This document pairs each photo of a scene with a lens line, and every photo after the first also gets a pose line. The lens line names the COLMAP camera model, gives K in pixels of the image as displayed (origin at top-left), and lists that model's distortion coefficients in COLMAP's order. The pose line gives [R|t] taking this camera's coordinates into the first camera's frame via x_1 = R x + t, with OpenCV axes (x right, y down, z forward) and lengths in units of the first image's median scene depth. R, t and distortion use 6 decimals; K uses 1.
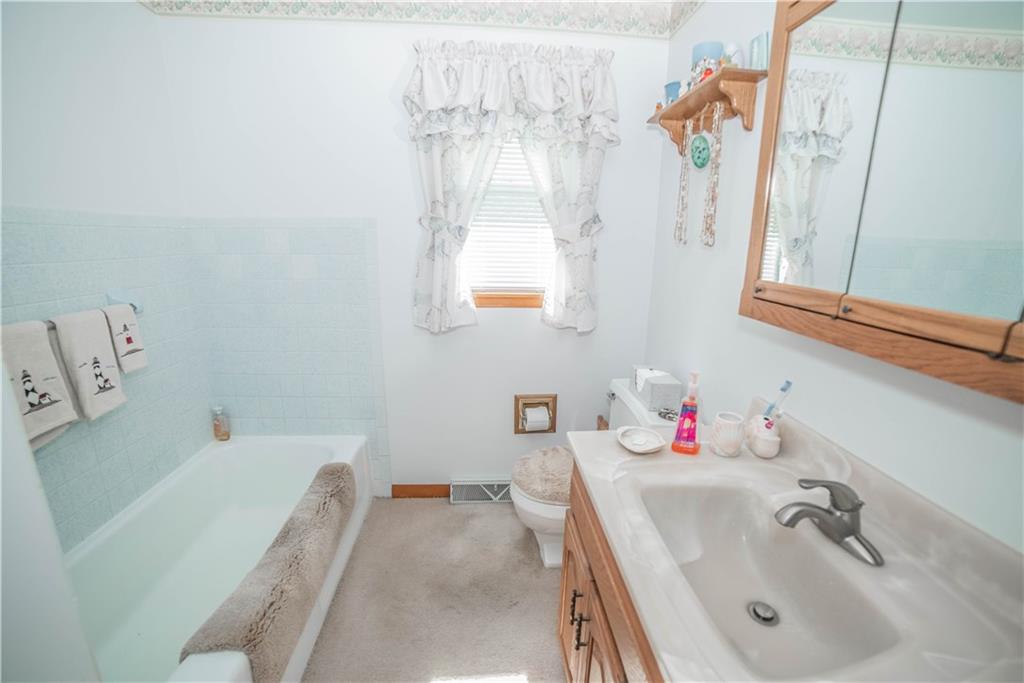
lens RADIAL K [[419.1, 0, 521.6], [0, 419.1, 336.9], [0, 0, 1]] dist [-0.101063, 0.036847]
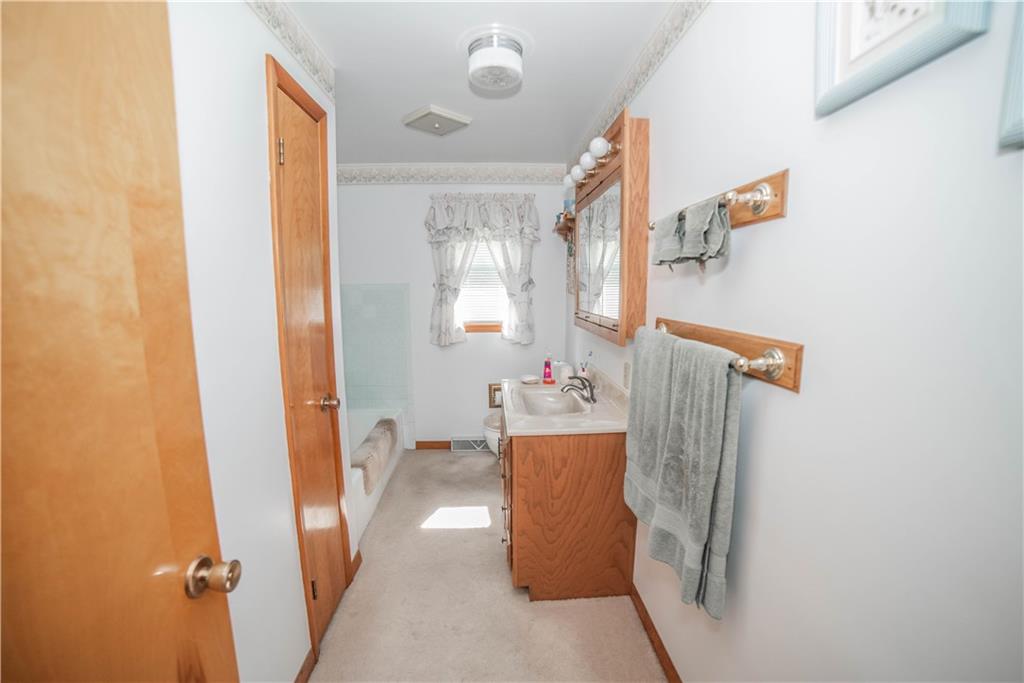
lens RADIAL K [[426.0, 0, 512.0], [0, 426.0, 341.5], [0, 0, 1]] dist [-0.106625, 0.040083]
pose [[0.999035, -0.022218, -0.037883, 0.170800], [0.018130, 0.994302, -0.105048, 0.174962], [0.040001, 0.104260, 0.993745, -0.848908]]
